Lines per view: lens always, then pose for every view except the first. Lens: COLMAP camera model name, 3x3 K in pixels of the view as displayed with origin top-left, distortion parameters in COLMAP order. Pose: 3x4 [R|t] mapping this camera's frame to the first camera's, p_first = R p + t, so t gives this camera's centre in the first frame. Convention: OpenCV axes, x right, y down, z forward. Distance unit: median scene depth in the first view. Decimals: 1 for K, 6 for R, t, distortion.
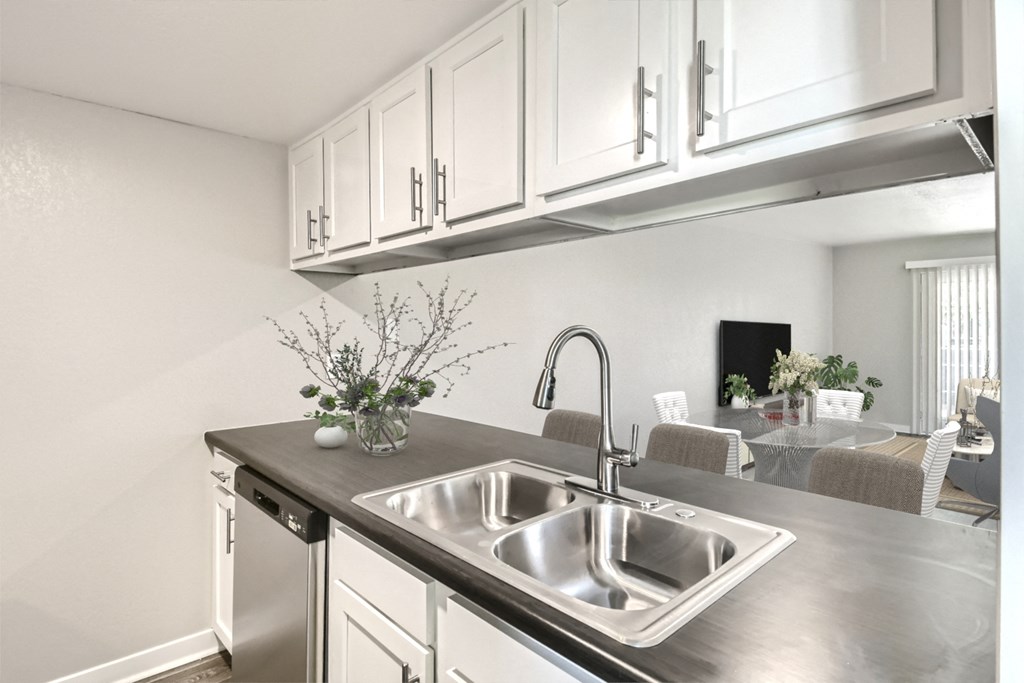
lens RADIAL K [[522.2, 0, 515.4], [0, 522.2, 334.9], [0, 0, 1]] dist [-0.000875, -0.003331]
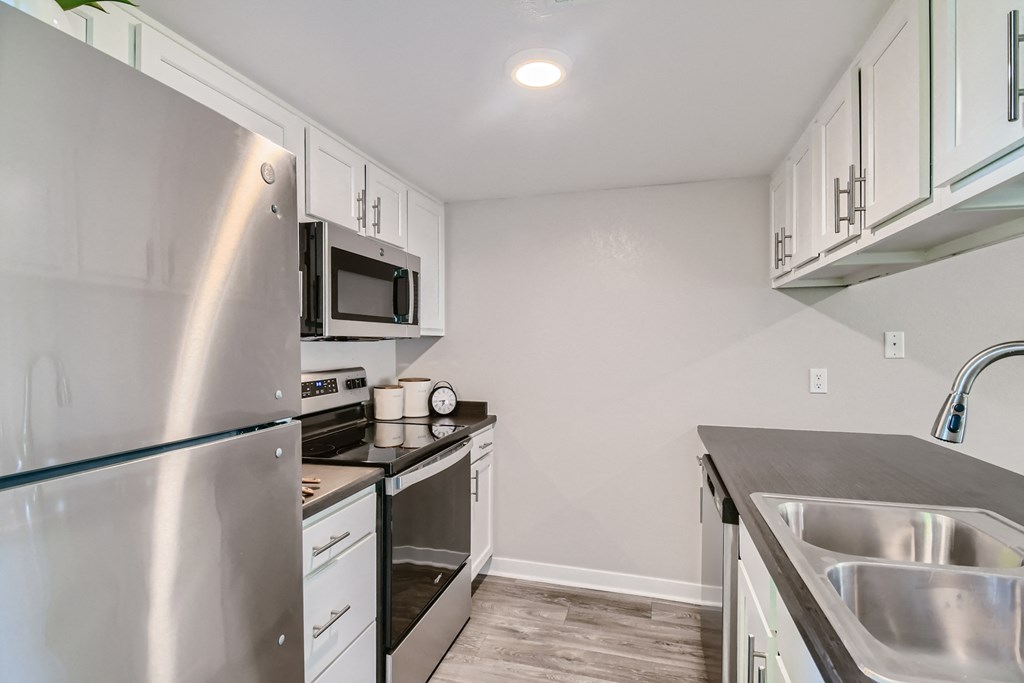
lens RADIAL K [[522.2, 0, 515.3], [0, 522.2, 342.2], [0, 0, 1]] dist [-0.000875, -0.003331]
pose [[0.501499, 0.004084, -0.865149, 0.342400], [-0.011427, 0.999933, -0.001904, -0.005232], [0.865083, 0.010840, 0.501512, -0.006797]]
